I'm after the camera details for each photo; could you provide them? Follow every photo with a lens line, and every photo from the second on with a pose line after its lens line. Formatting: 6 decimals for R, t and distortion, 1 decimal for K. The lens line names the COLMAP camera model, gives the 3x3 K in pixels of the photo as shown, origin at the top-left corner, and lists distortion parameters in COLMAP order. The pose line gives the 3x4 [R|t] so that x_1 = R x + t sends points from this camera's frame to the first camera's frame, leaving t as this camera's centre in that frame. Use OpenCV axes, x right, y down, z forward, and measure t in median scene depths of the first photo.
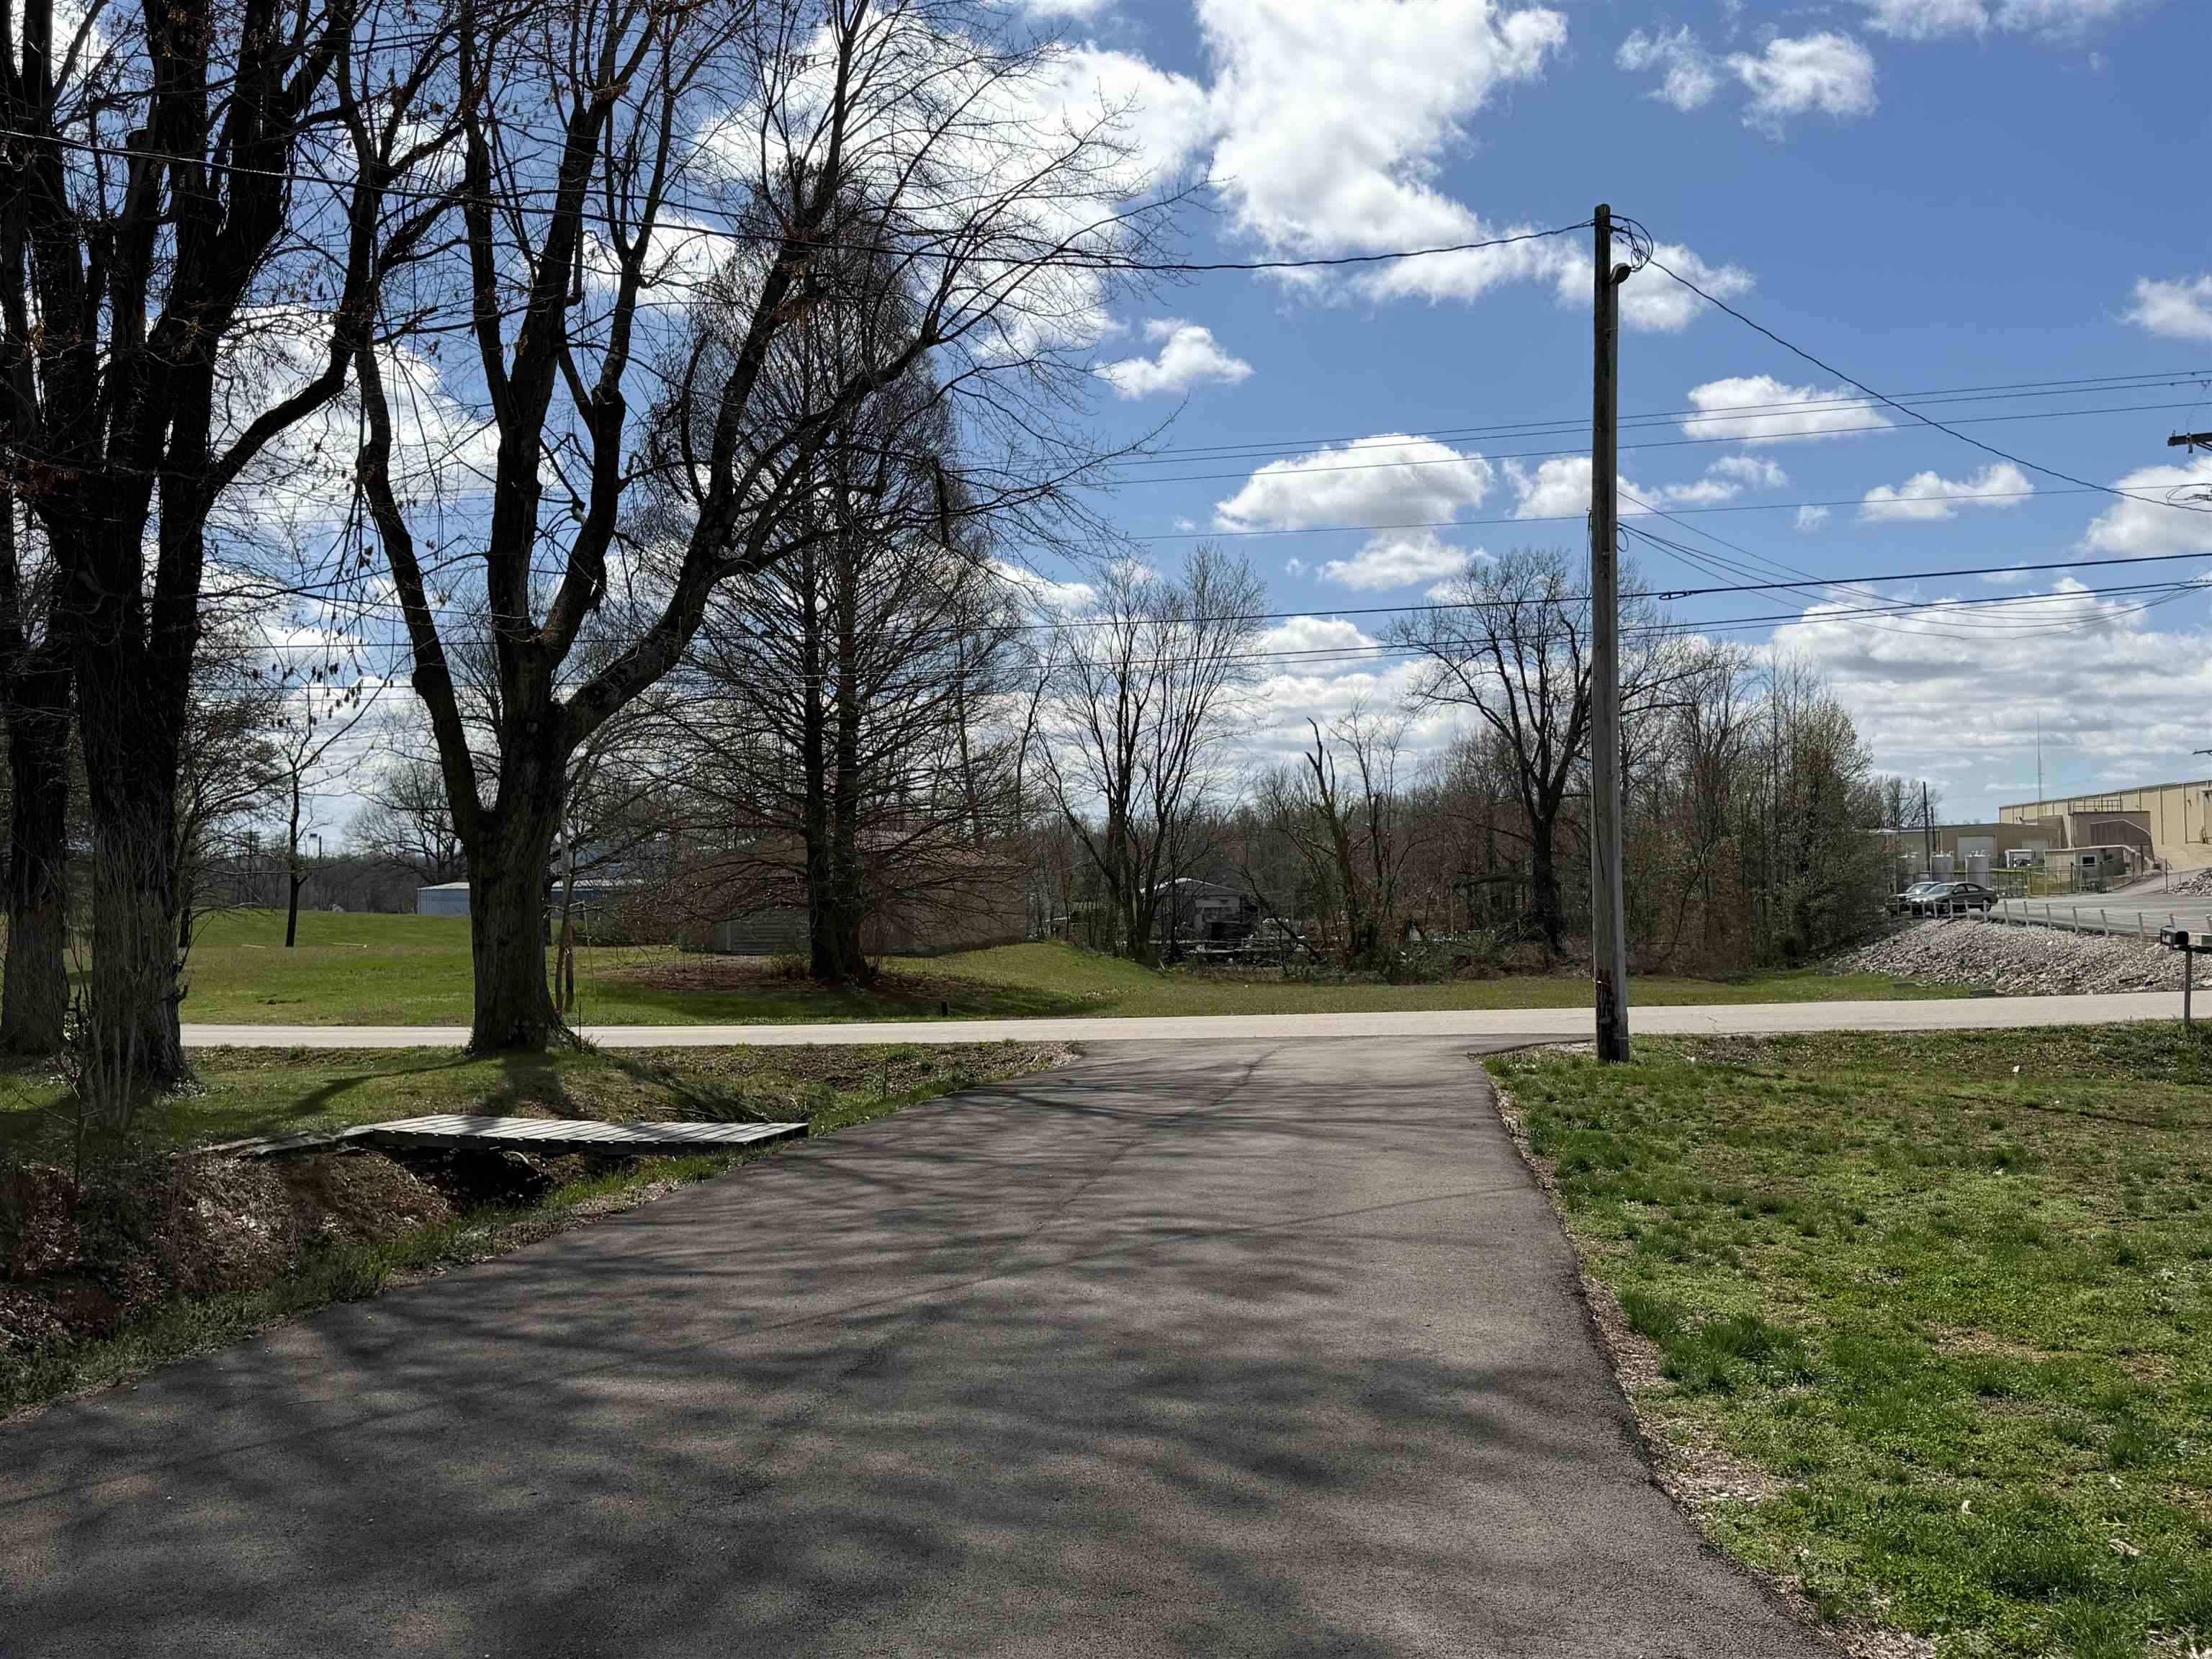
lens RADIAL K [[2062.5, 0, 1106.0], [0, 2062.5, 829.5], [0, 0, 1]] dist [-0.000220, -0.000183]
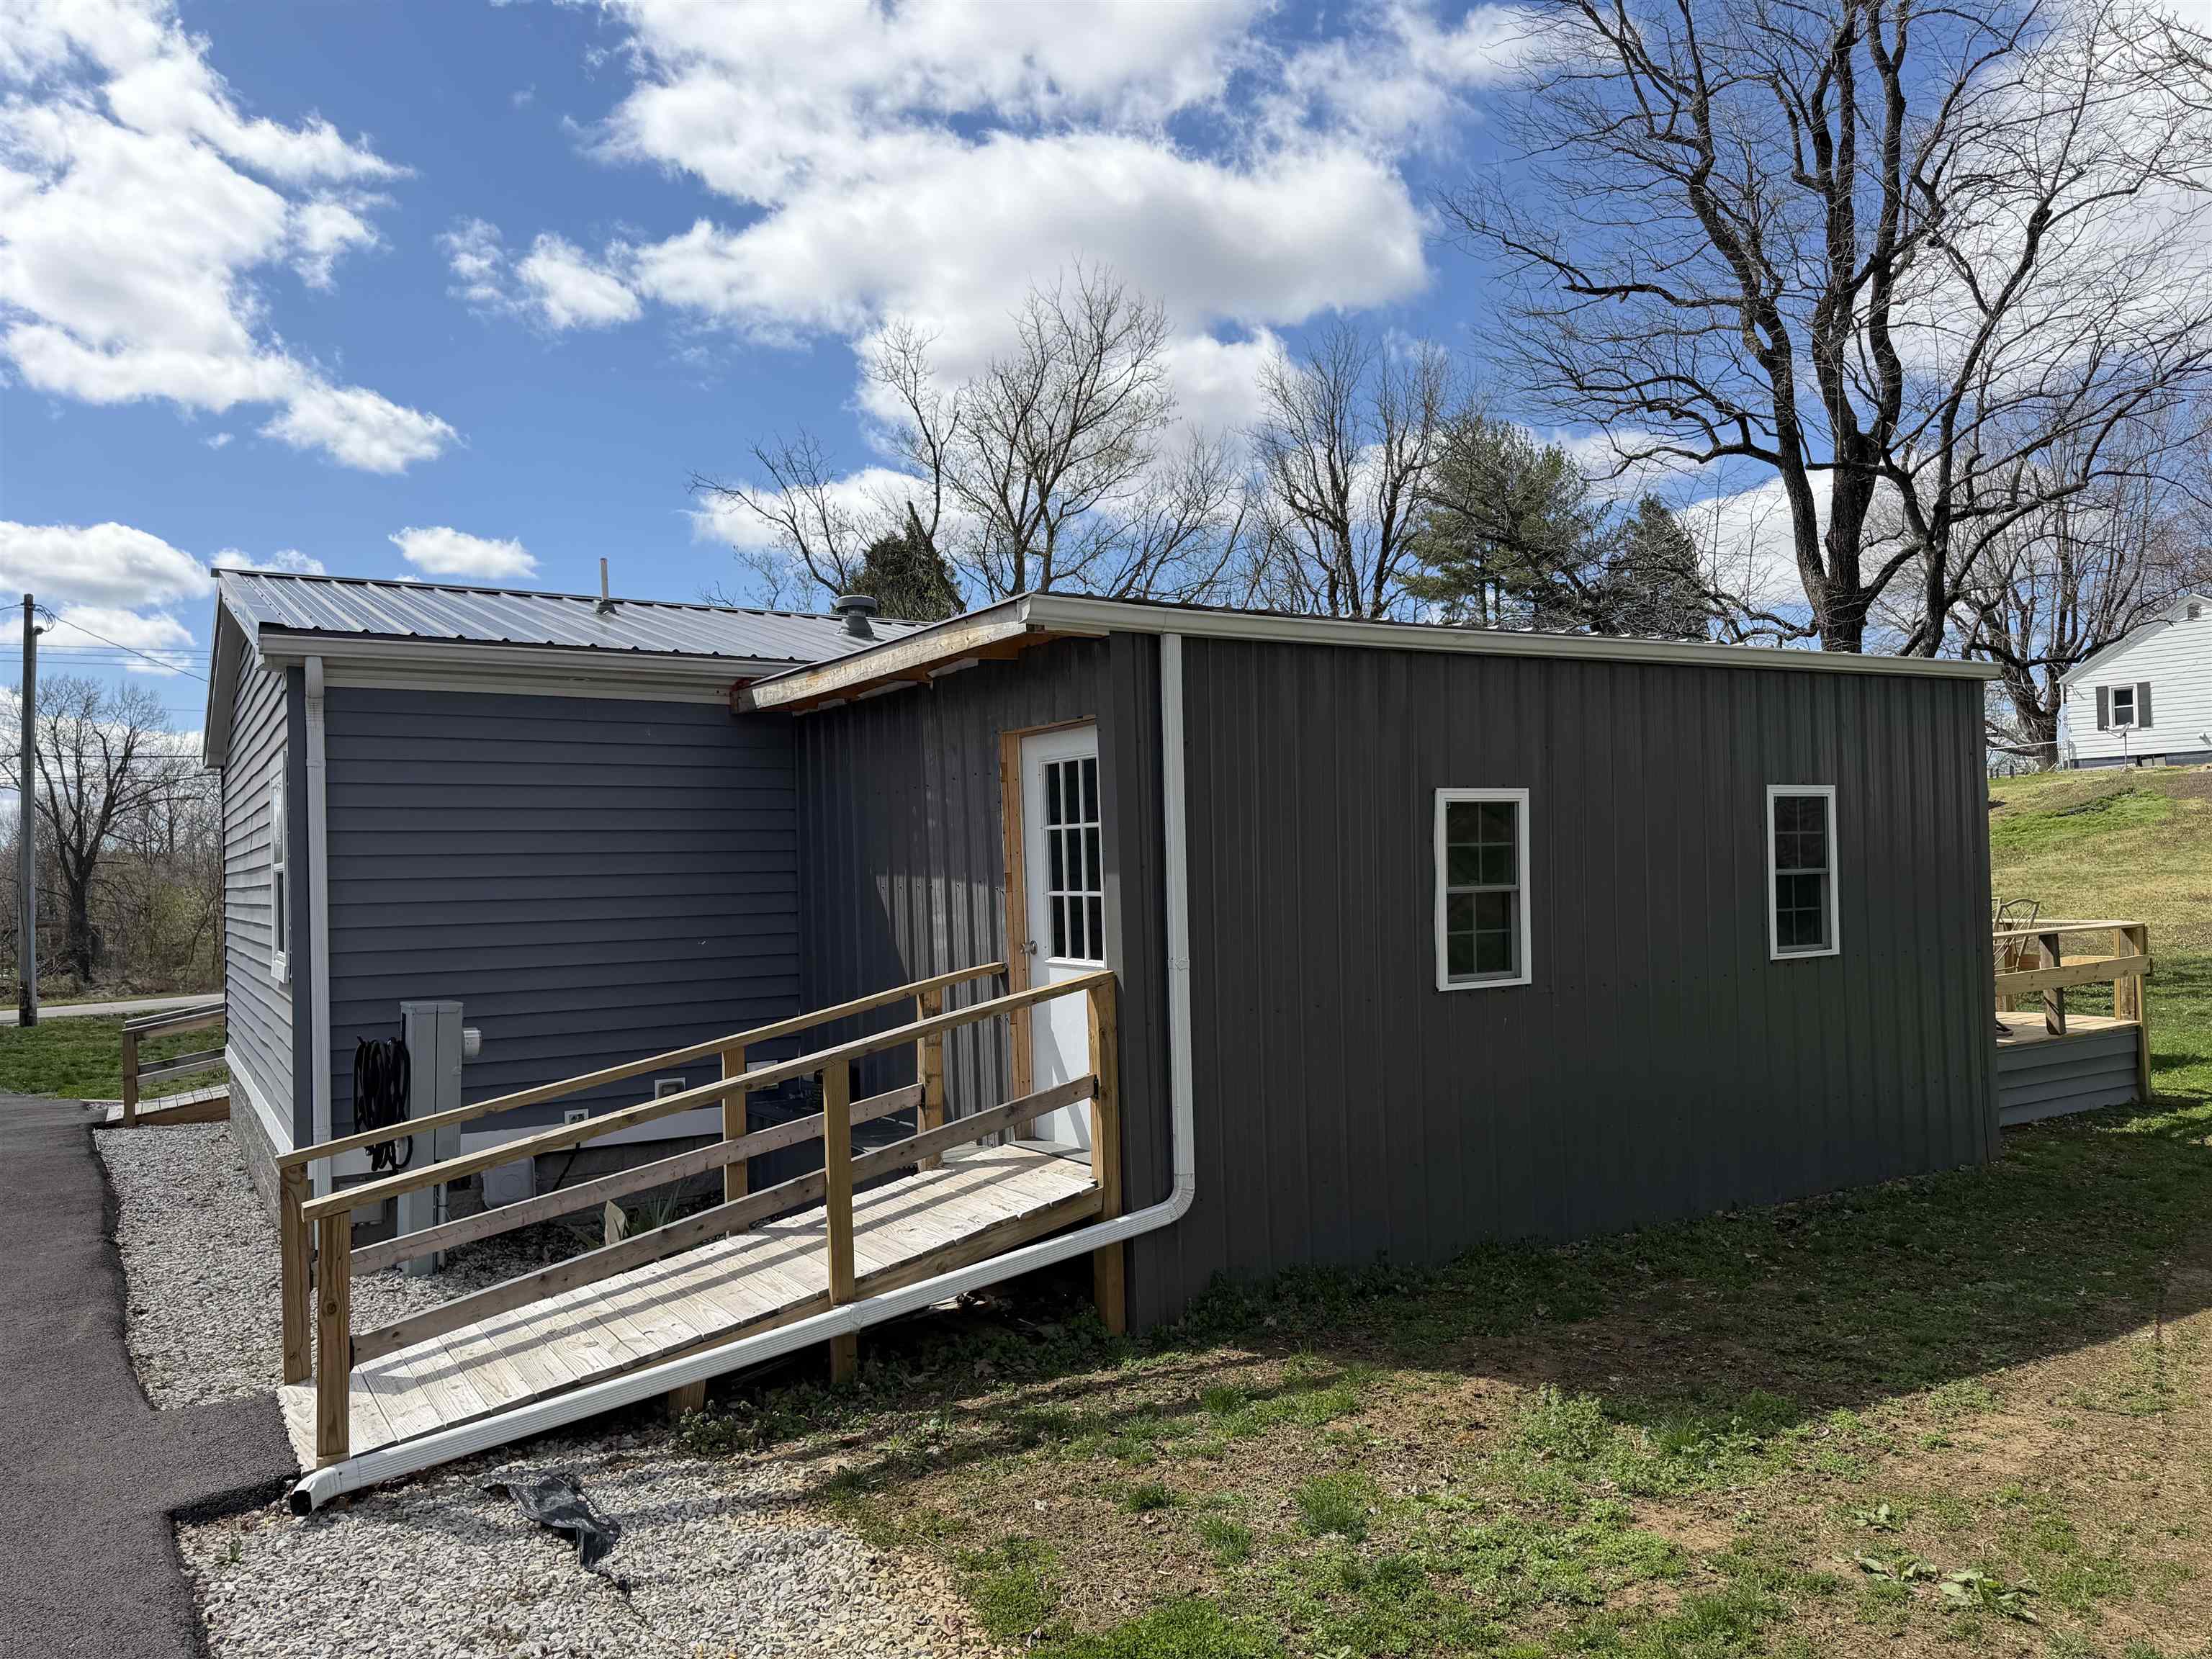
lens RADIAL K [[1576.8, 0, 1106.0], [0, 1576.8, 829.5], [0, 0, 1]] dist [-0.033772, -0.000854]
pose [[0.716081, 0.026413, 0.697517, -0.011129], [-0.005247, 0.999459, -0.032461, -0.008754], [-0.697997, 0.019585, 0.715833, -0.177528]]
